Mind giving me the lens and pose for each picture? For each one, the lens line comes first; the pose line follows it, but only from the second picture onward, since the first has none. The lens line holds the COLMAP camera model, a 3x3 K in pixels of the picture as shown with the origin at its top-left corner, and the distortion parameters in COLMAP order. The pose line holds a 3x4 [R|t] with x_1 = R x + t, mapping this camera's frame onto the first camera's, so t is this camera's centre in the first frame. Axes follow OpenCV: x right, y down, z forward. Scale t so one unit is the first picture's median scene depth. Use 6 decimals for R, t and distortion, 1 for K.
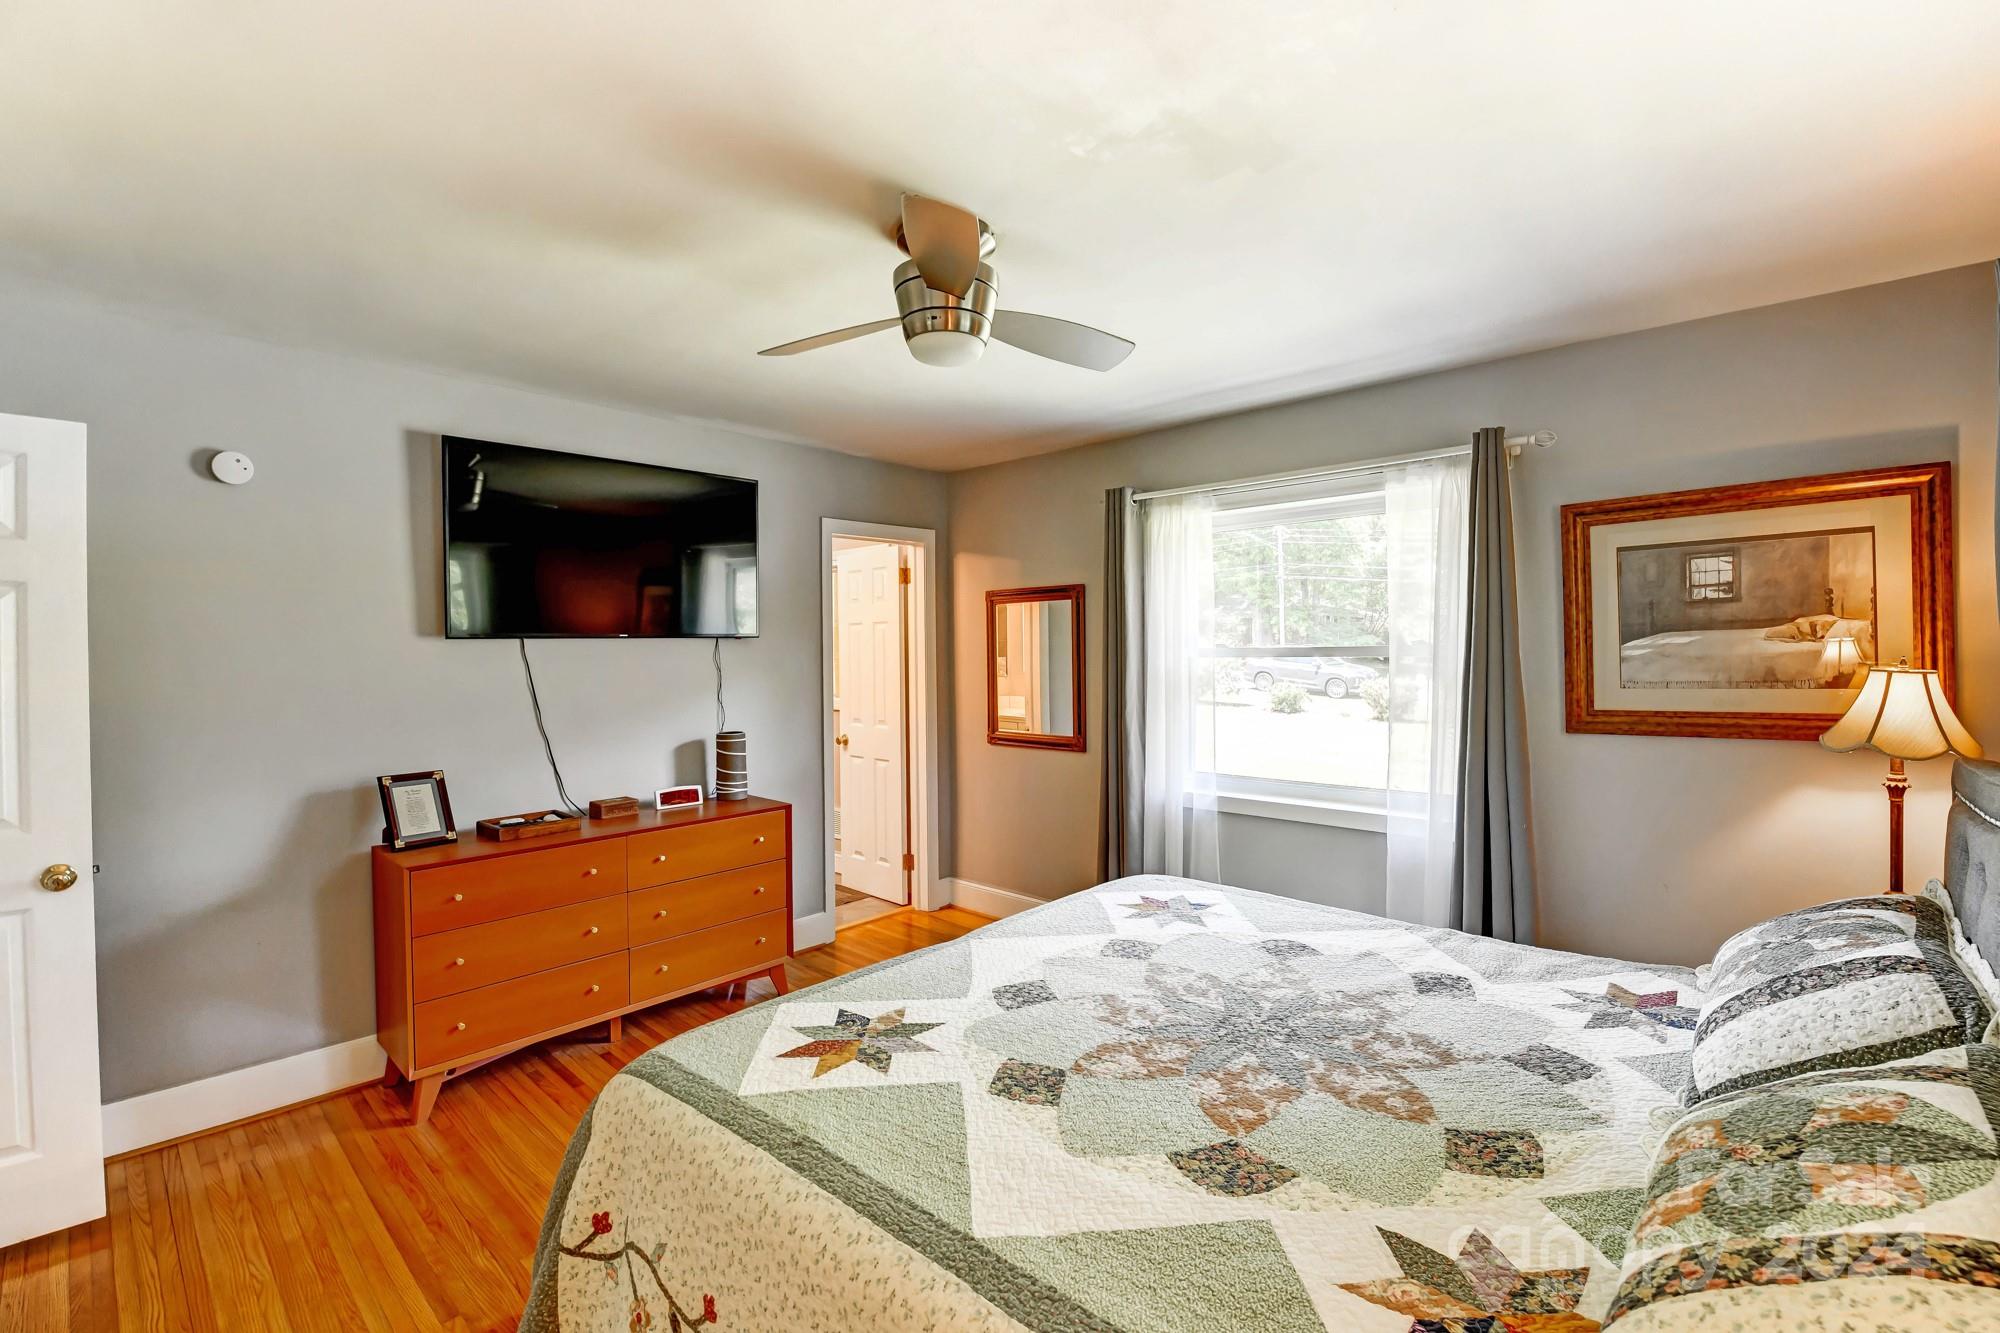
lens RADIAL K [[875.2, 0, 997.3], [0, 875.2, 660.6], [0, 0, 1]] dist [-0.005611, -0.007703]
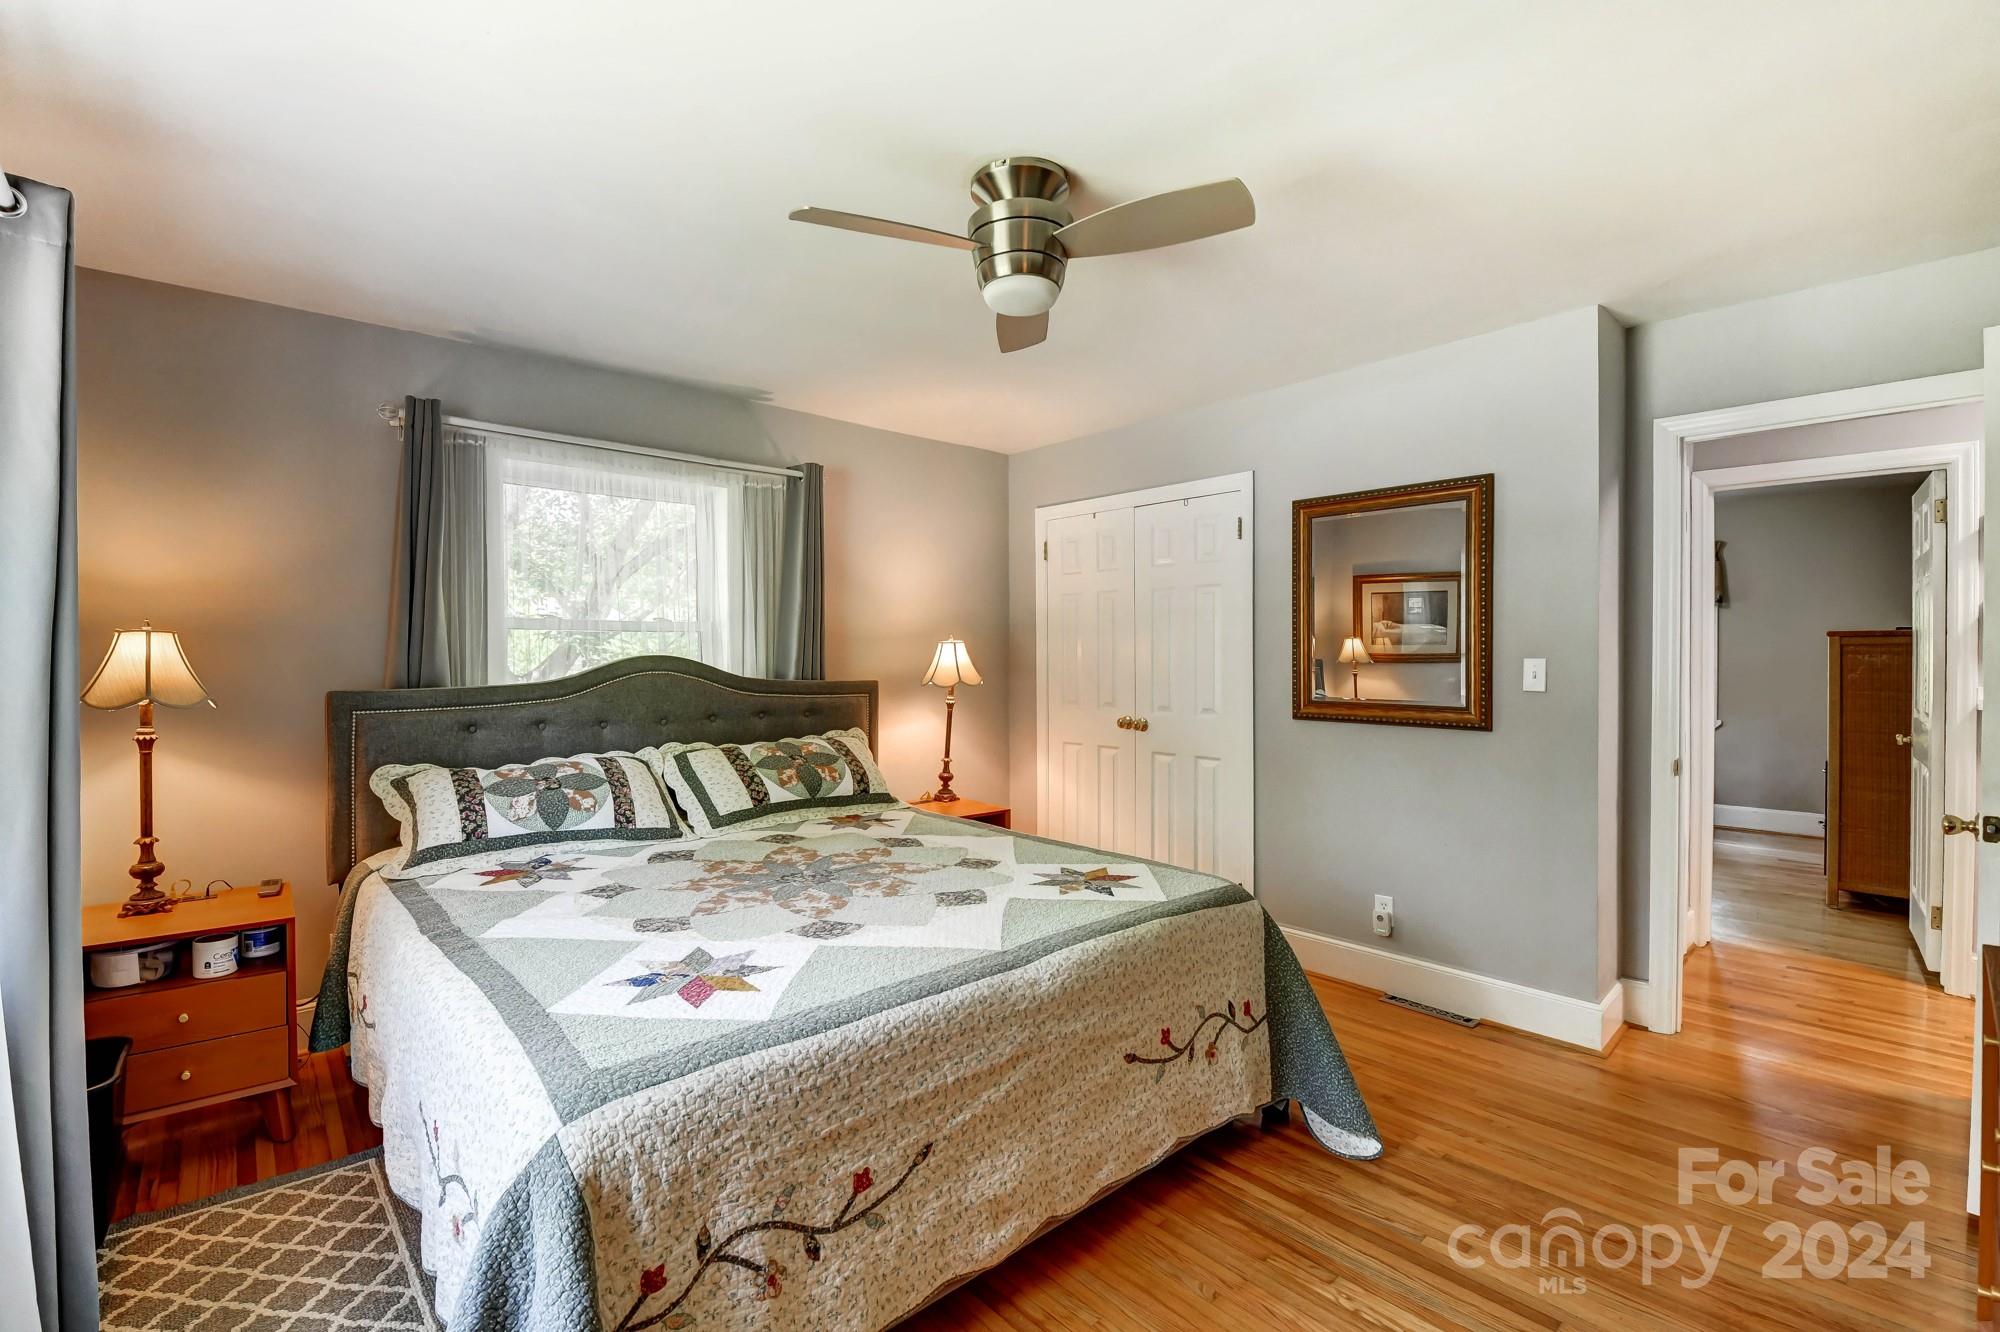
lens RADIAL K [[875.2, 0, 997.3], [0, 875.2, 660.1], [0, 0, 1]] dist [-0.005611, -0.007703]
pose [[-0.996724, 0.011158, 0.080103, -0.107436], [0.012777, 0.999724, 0.019719, 0.038732], [-0.079861, 0.020678, -0.996592, 2.004516]]
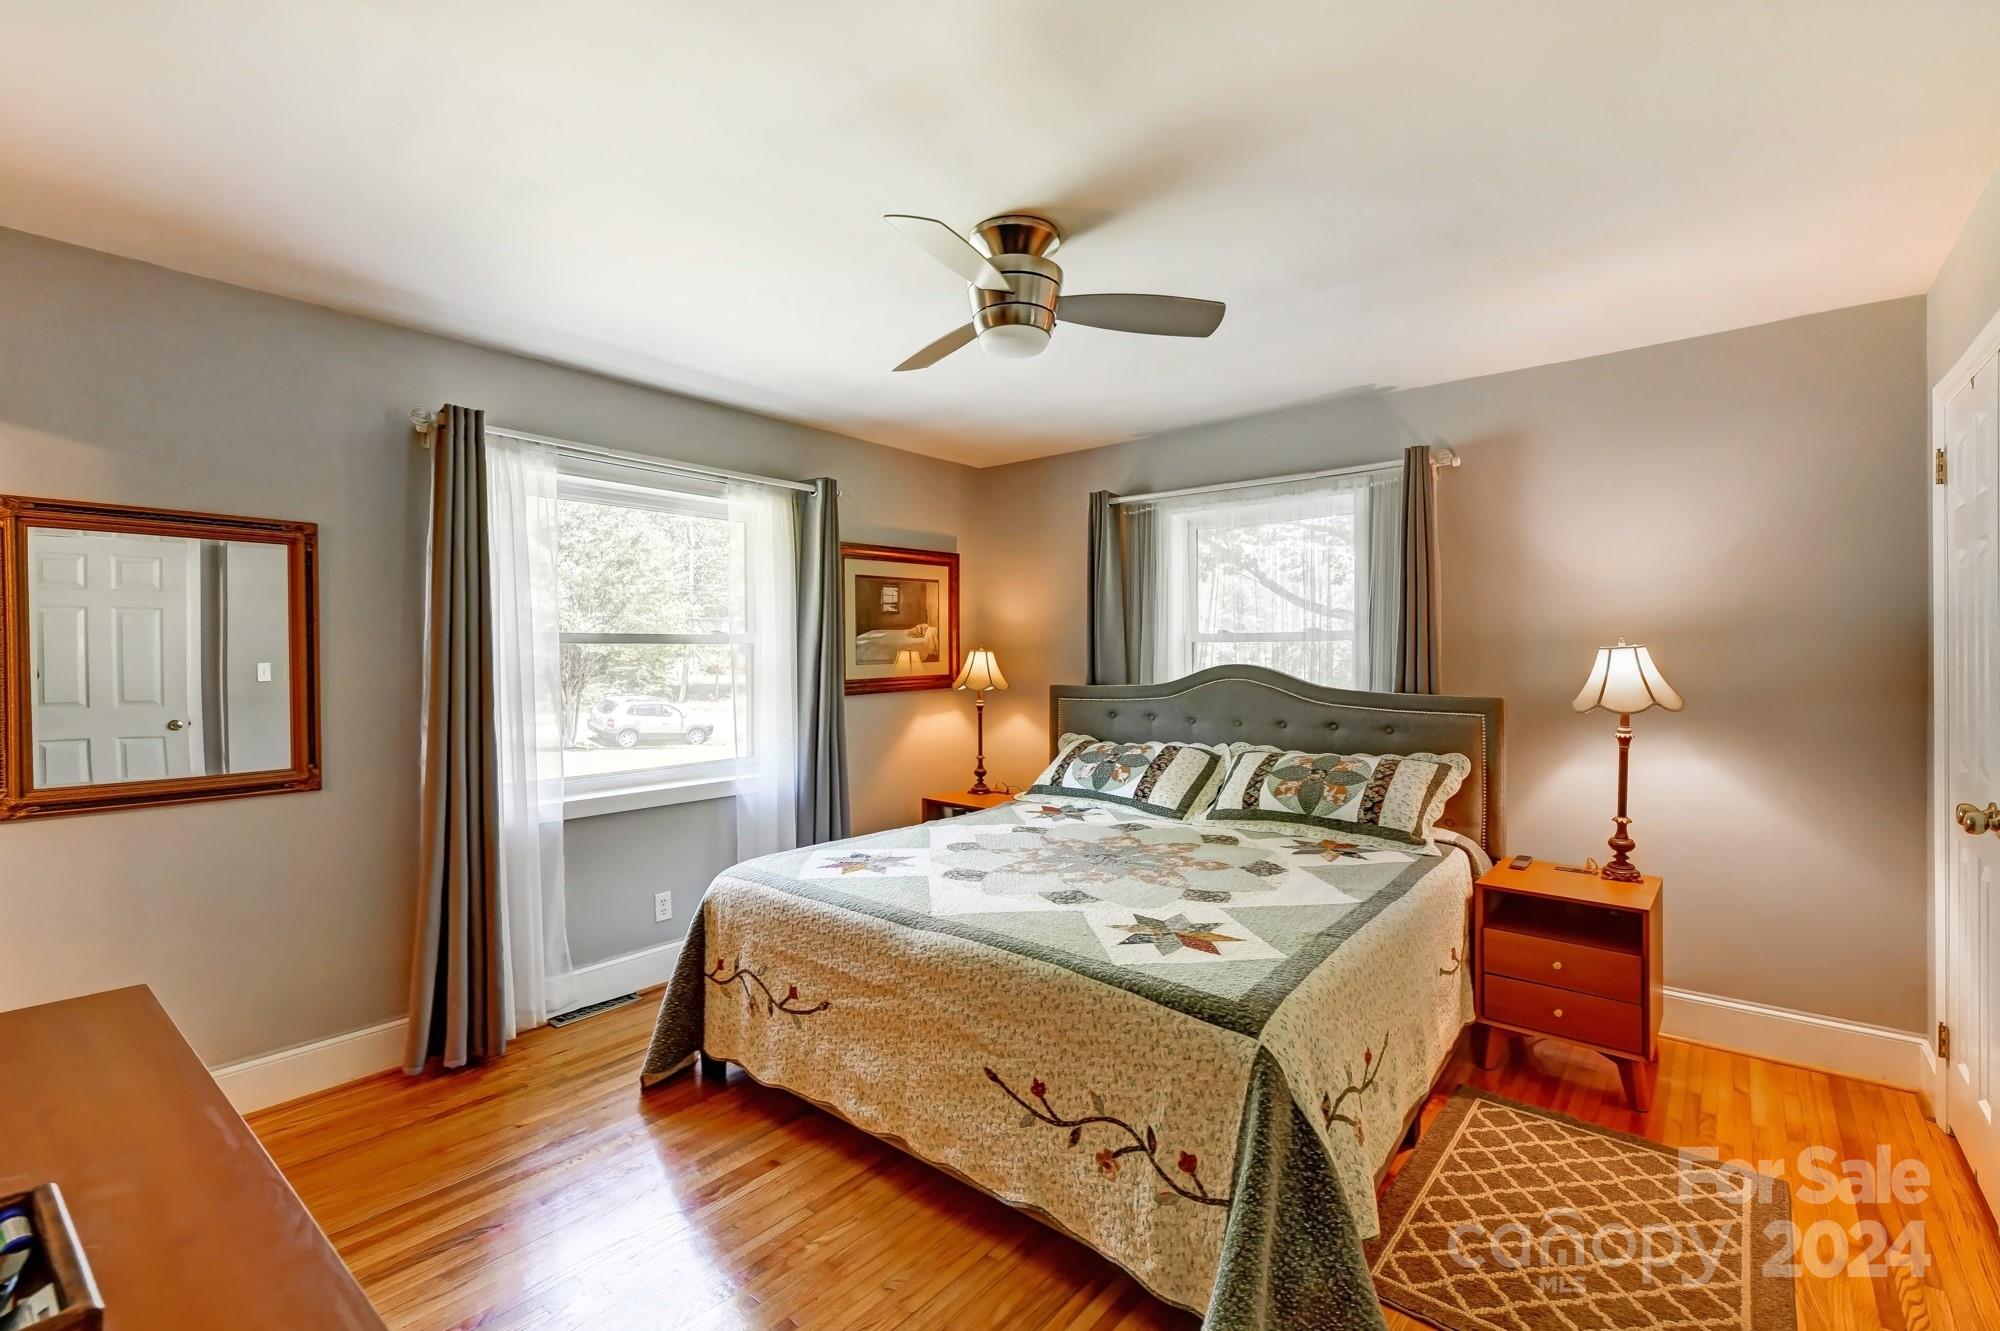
lens RADIAL K [[889.5, 0, 998.4], [0, 889.5, 669.1], [0, 0, 1]] dist [-0.002218, 0.000019]
pose [[-0.058682, -0.005569, 0.998261, -1.147038], [0.016617, 0.999840, 0.006554, 0.042277], [-0.998138, 0.016973, -0.058580, 1.089123]]
